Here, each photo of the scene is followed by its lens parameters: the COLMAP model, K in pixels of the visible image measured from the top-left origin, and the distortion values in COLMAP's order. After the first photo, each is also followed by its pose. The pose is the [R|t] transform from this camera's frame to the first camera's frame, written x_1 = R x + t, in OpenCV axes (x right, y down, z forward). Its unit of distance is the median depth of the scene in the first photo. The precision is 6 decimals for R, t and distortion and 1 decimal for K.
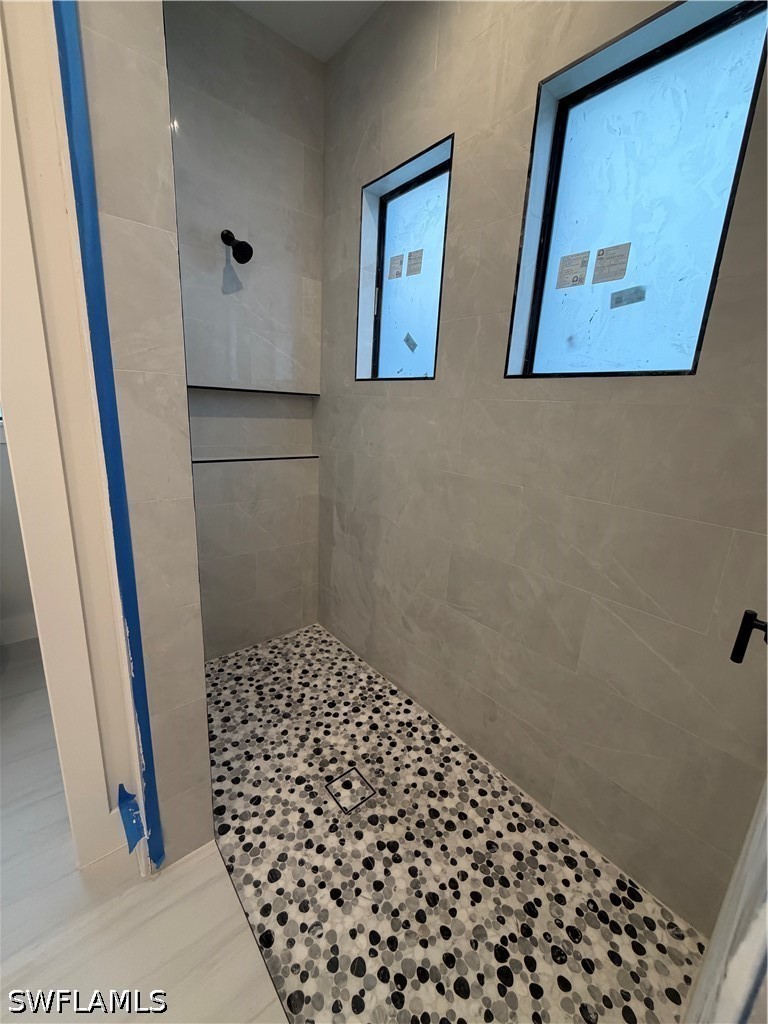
lens RADIAL K [[410.9, 0, 384.0], [0, 410.9, 510.0], [0, 0, 1]] dist [0.003609, -0.000056]
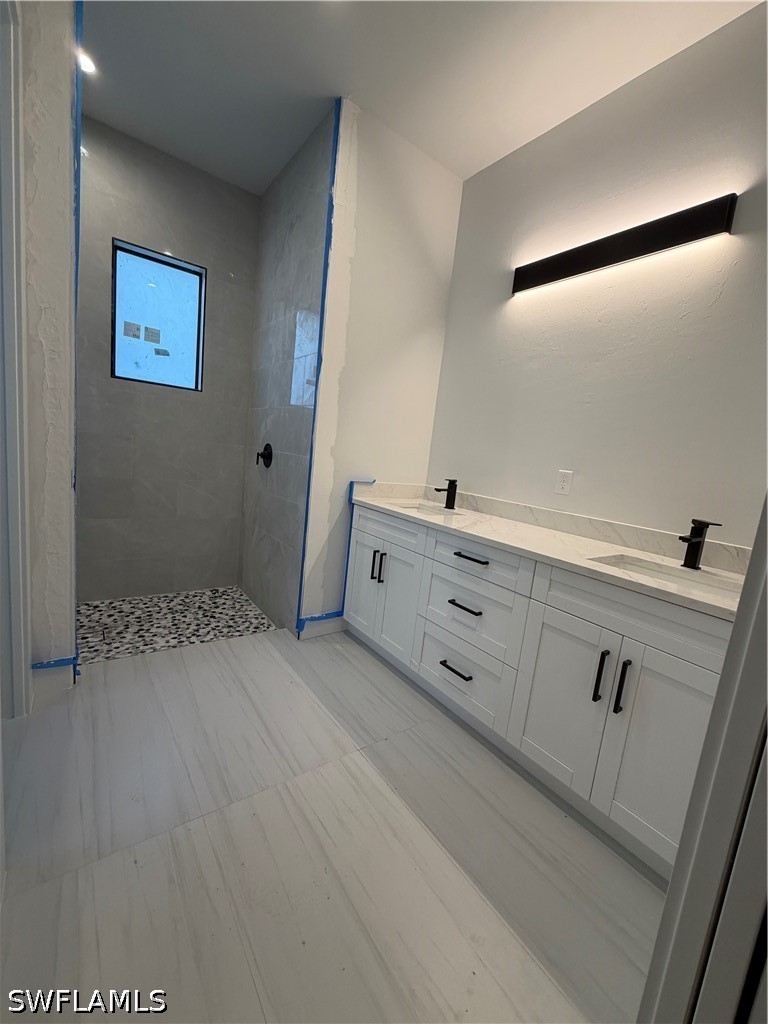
lens RADIAL K [[410.9, 0, 384.1], [0, 410.9, 511.6], [0, 0, 1]] dist [0.003609, -0.000056]
pose [[0.069809, -0.190955, 0.979113, -1.644832], [0.143888, 0.973171, 0.179537, 0.120871], [-0.987129, 0.128350, 0.095412, -0.337855]]
